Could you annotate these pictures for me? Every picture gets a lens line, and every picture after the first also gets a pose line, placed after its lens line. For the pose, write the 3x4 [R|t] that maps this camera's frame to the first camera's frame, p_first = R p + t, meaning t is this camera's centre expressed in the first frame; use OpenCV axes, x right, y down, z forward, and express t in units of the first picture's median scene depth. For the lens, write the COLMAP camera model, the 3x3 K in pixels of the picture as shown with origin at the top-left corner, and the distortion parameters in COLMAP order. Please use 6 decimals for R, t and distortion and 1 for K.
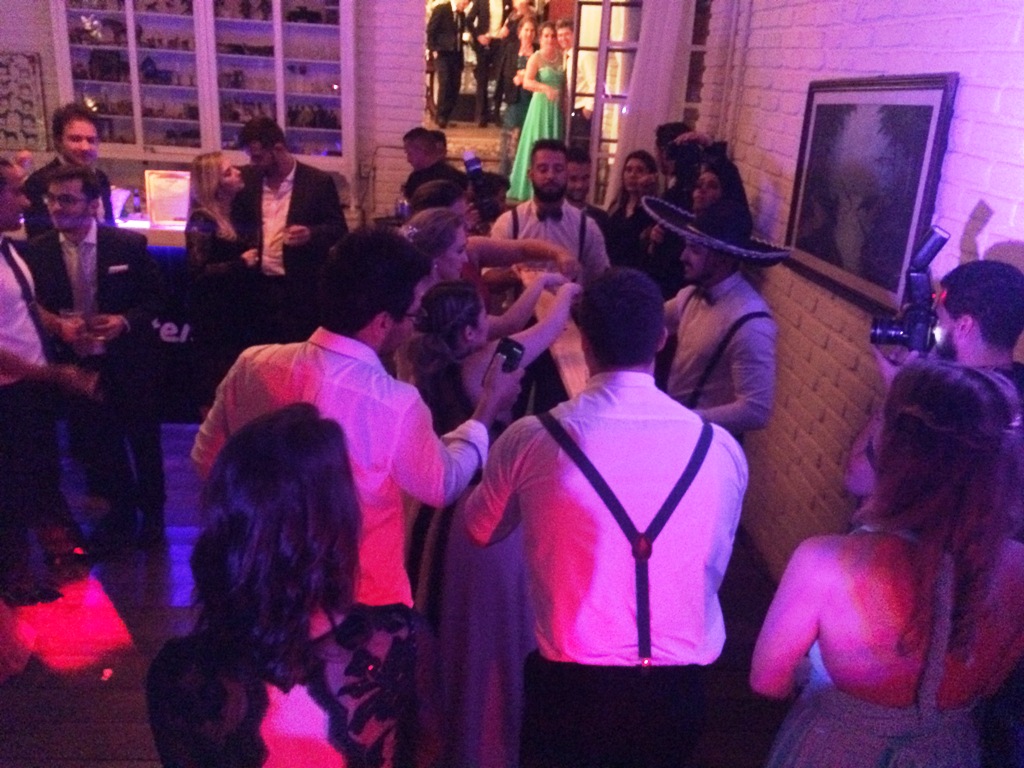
lens RADIAL K [[870.3, 0, 512.8], [0, 870.3, 383.4], [0, 0, 1]] dist [0.079121, -0.119205]
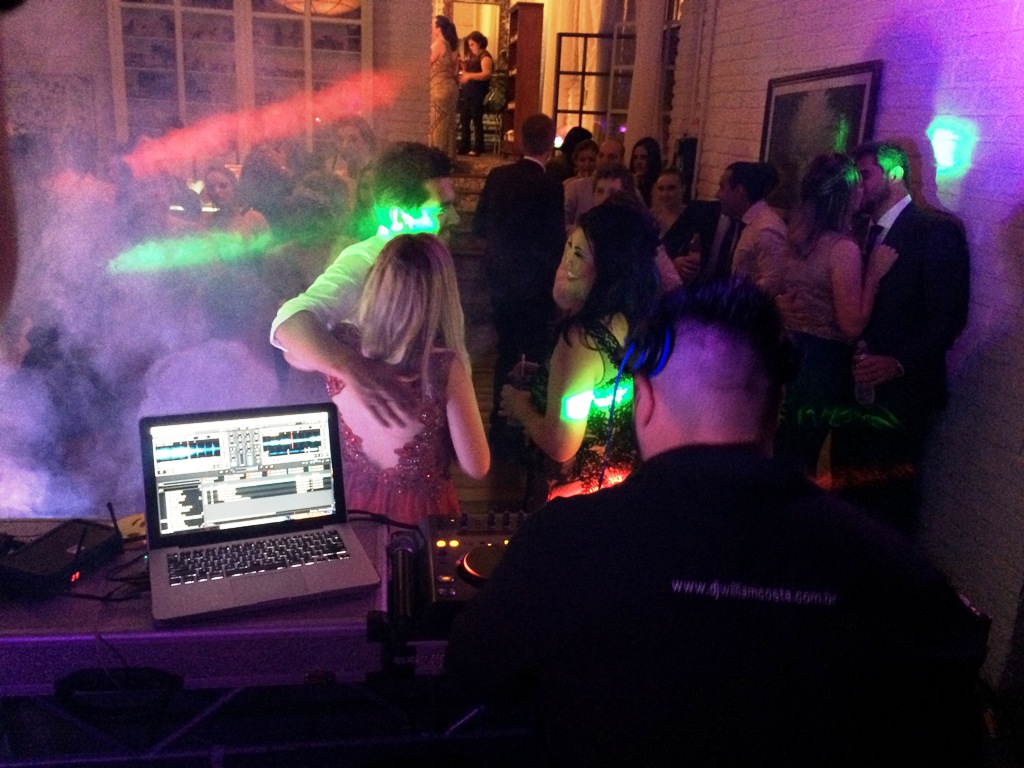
lens RADIAL K [[870.3, 0, 514.2], [0, 870.3, 390.0], [0, 0, 1]] dist [0.079121, -0.119205]
pose [[0.995535, -0.032372, 0.088665, -0.110001], [0.036266, 0.998431, -0.042673, 0.102091], [-0.087144, 0.045698, 0.995147, -0.167659]]
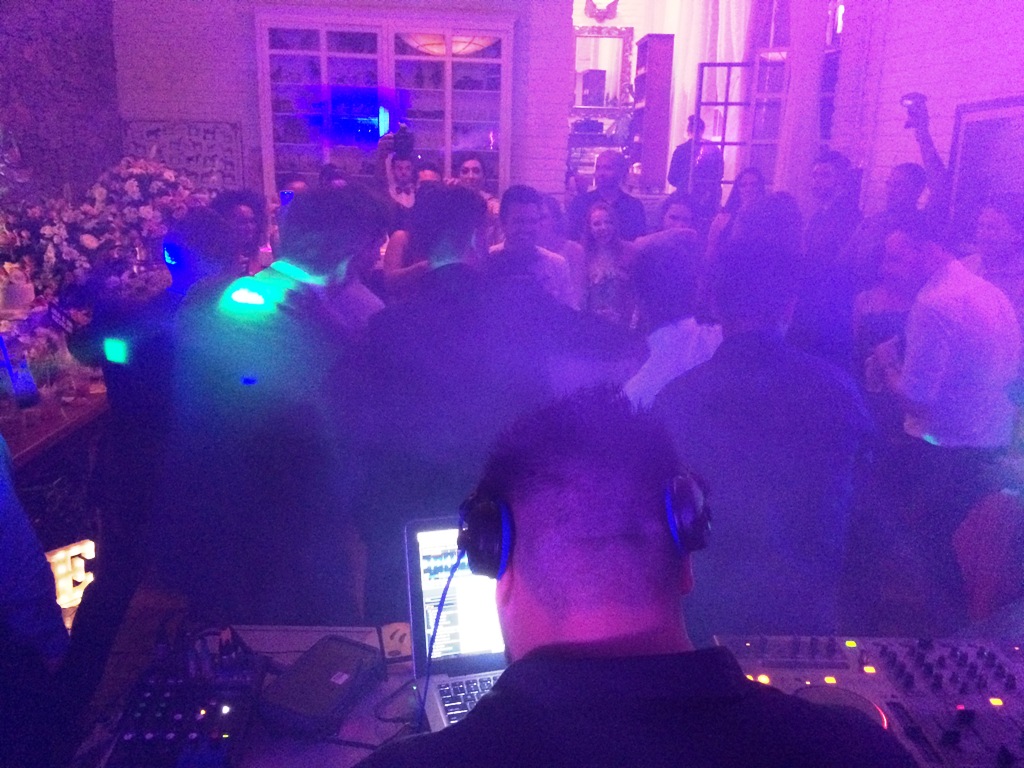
lens RADIAL K [[870.3, 0, 516.1], [0, 870.3, 387.5], [0, 0, 1]] dist [0.079121, -0.119205]
pose [[0.999484, -0.024272, -0.021061, -0.158224], [0.022494, 0.996469, -0.080887, 0.081750], [0.022950, 0.080371, 0.996501, -0.130541]]
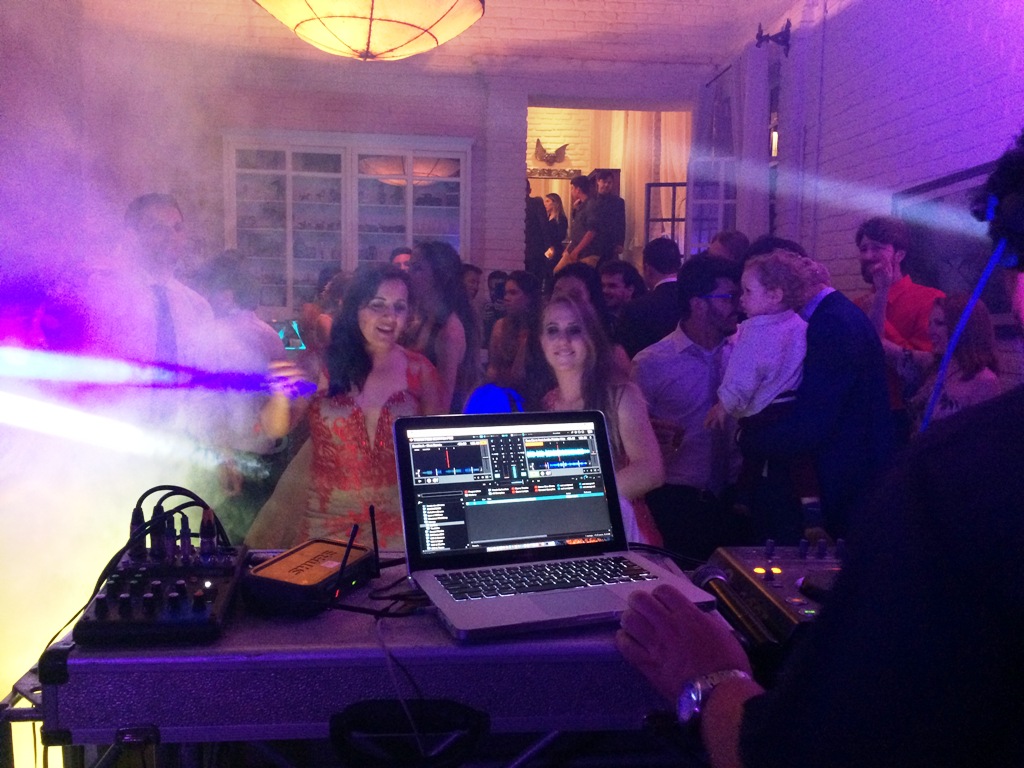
lens RADIAL K [[870.3, 0, 512.8], [0, 870.3, 388.0], [0, 0, 1]] dist [0.079121, -0.119205]
pose [[0.998654, -0.040977, 0.031804, -0.168921], [0.047550, 0.968188, -0.245666, 0.139633], [-0.020726, 0.246847, 0.968833, -0.118100]]
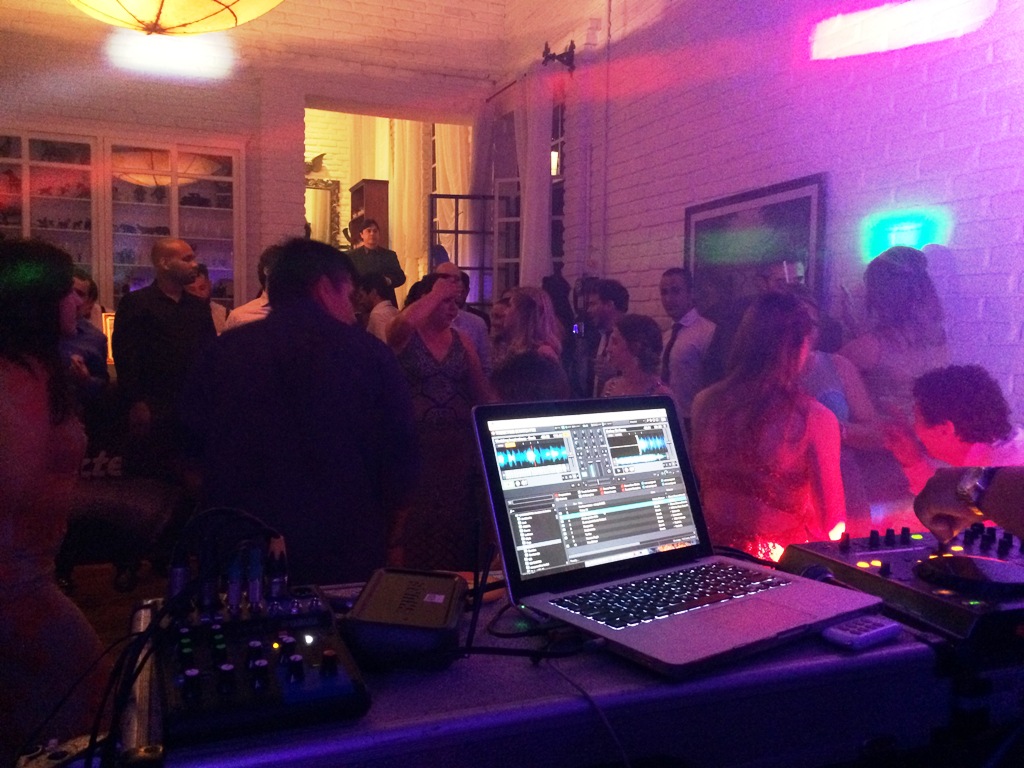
lens RADIAL K [[870.3, 0, 510.9], [0, 870.3, 384.5], [0, 0, 1]] dist [0.079121, -0.119205]
pose [[0.944430, -0.060252, 0.323142, -0.233631], [0.143774, 0.959755, -0.241247, 0.131463], [-0.295602, 0.274301, 0.915084, -0.073570]]
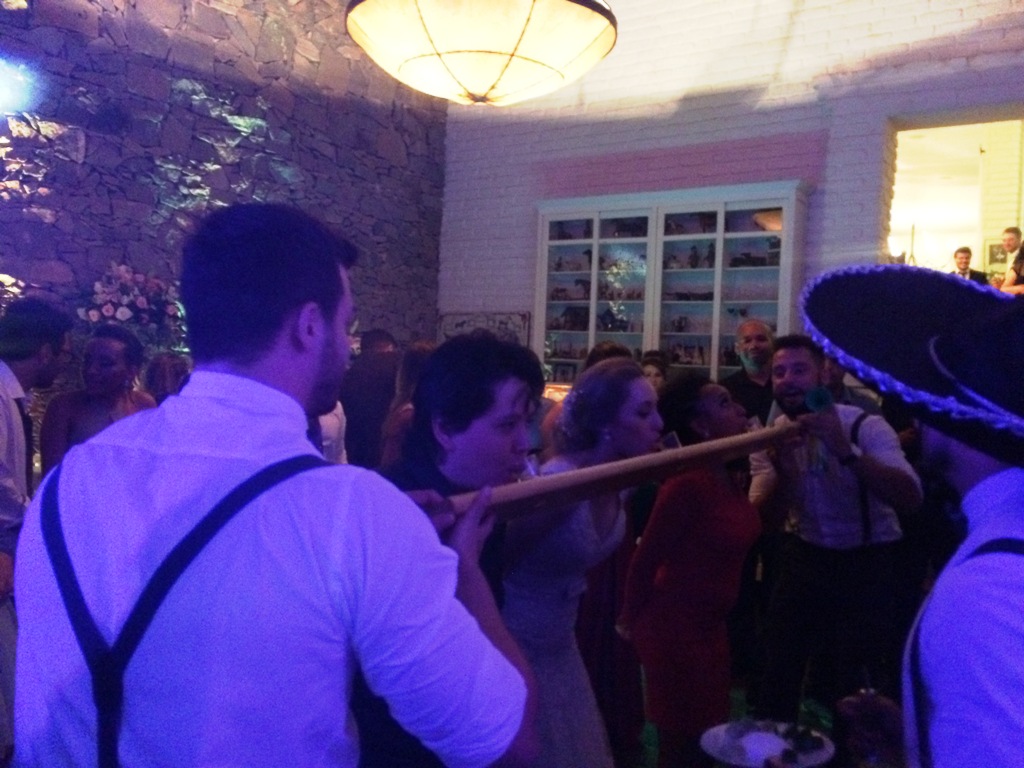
lens RADIAL K [[870.3, 0, 512.6], [0, 870.3, 384.7], [0, 0, 1]] dist [0.079121, -0.119205]
pose [[0.808529, -0.007930, -0.588402, 0.134068], [-0.192998, 0.941027, -0.277883, 0.046714], [0.555906, 0.338238, 0.759318, 0.134776]]
